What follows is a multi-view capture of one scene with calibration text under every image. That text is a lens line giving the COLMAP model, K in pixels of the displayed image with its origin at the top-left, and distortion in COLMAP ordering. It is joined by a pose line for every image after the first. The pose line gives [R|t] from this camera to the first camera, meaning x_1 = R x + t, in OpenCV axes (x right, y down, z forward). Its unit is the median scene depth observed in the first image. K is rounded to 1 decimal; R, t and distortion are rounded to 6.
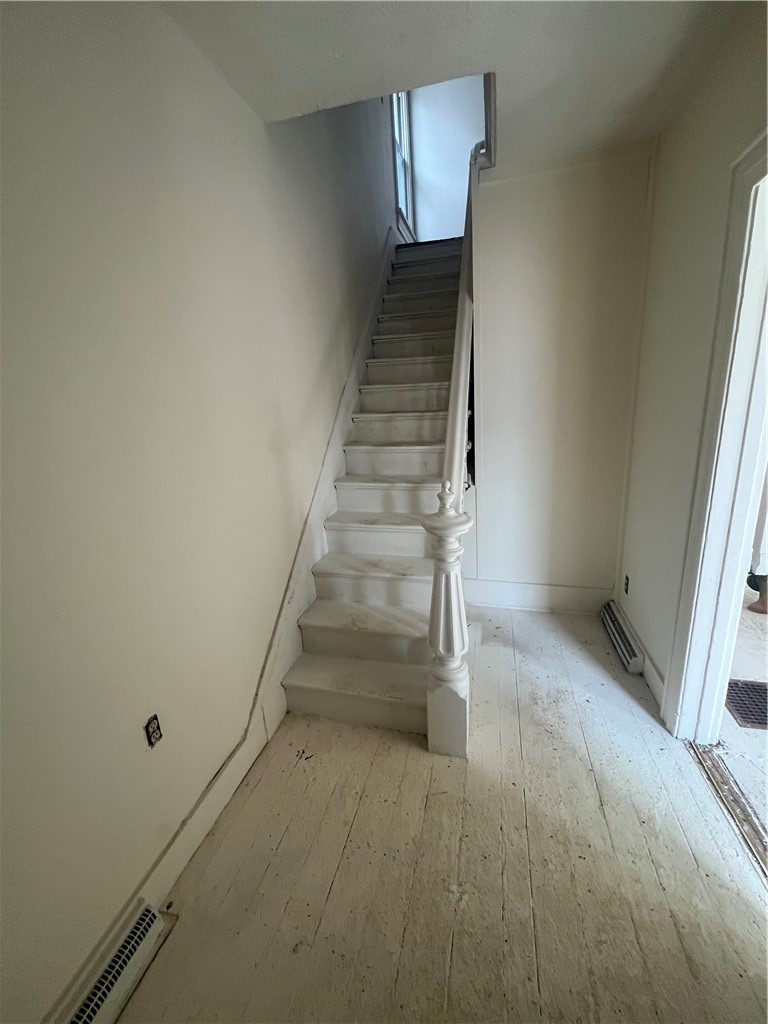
lens RADIAL K [[411.5, 0, 384.0], [0, 411.5, 512.0], [0, 0, 1]] dist [-0.001337, -0.000136]
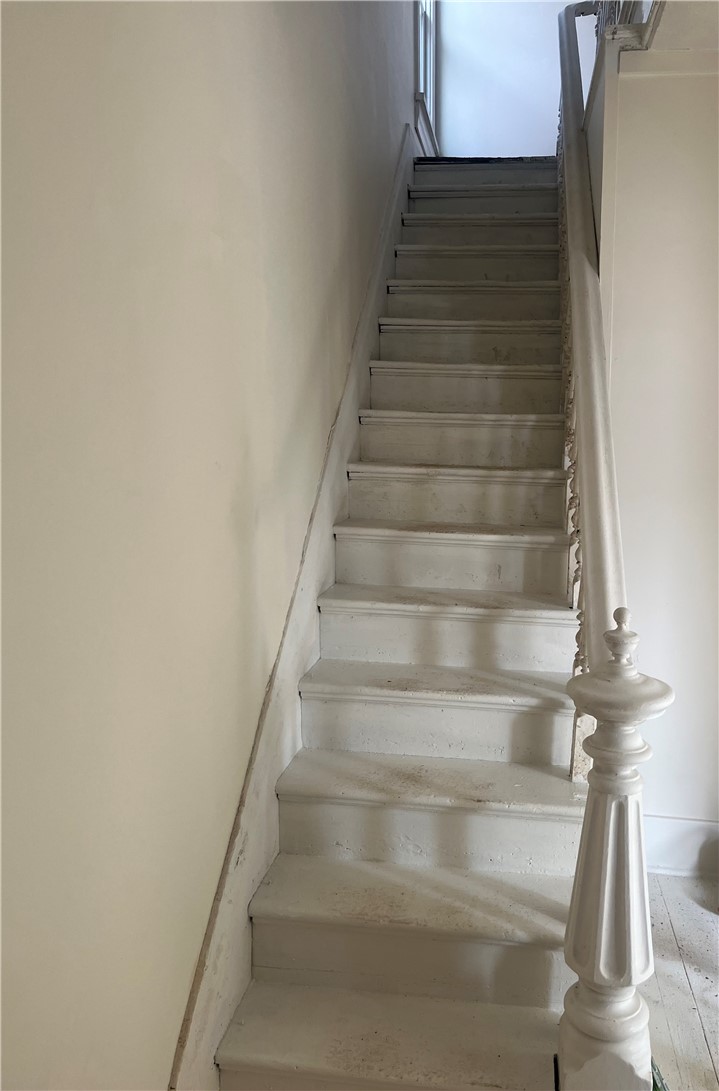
lens RADIAL K [[824.0, 0, 420.4], [0, 824.0, 541.5], [0, 0, 1]] dist [0.068543, -0.106448]
pose [[0.989136, 0.050231, 0.138155, -0.143668], [-0.029767, 0.988780, -0.146385, -0.000896], [-0.143957, 0.140682, 0.979533, 0.023882]]
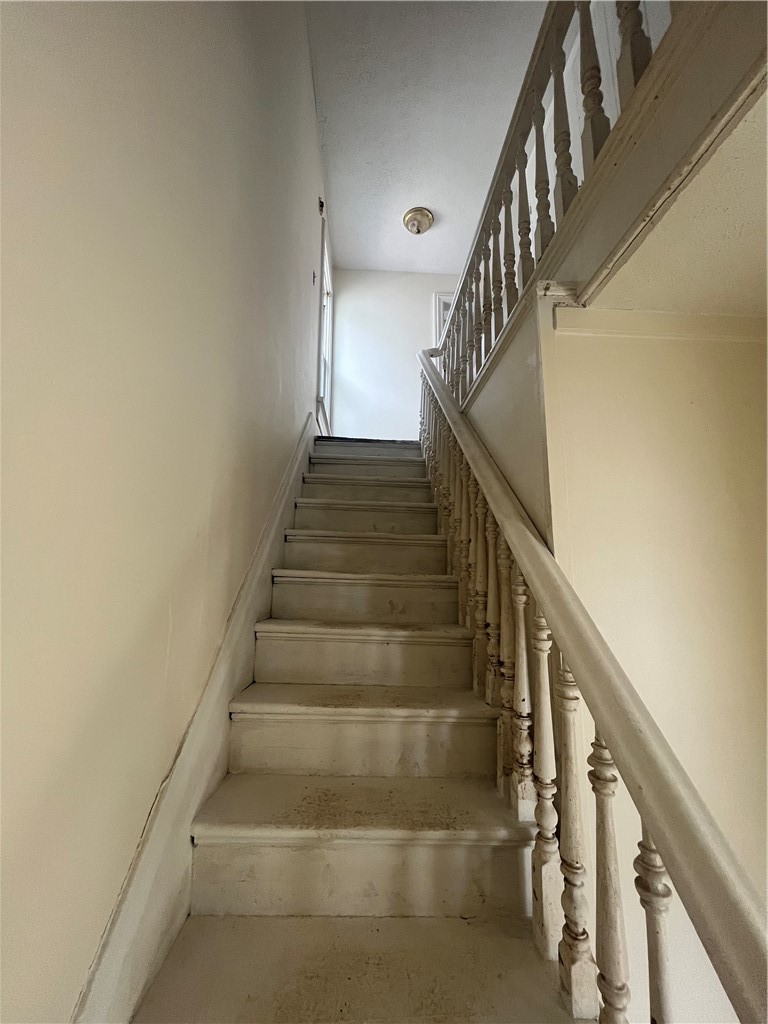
lens RADIAL K [[411.5, 0, 384.0], [0, 411.5, 512.0], [0, 0, 1]] dist [-0.001337, -0.000136]
pose [[0.954846, 0.116896, 0.273139, -0.059900], [0.012562, 0.902637, -0.430219, -0.367530], [-0.296837, 0.414224, 0.860411, 0.671653]]
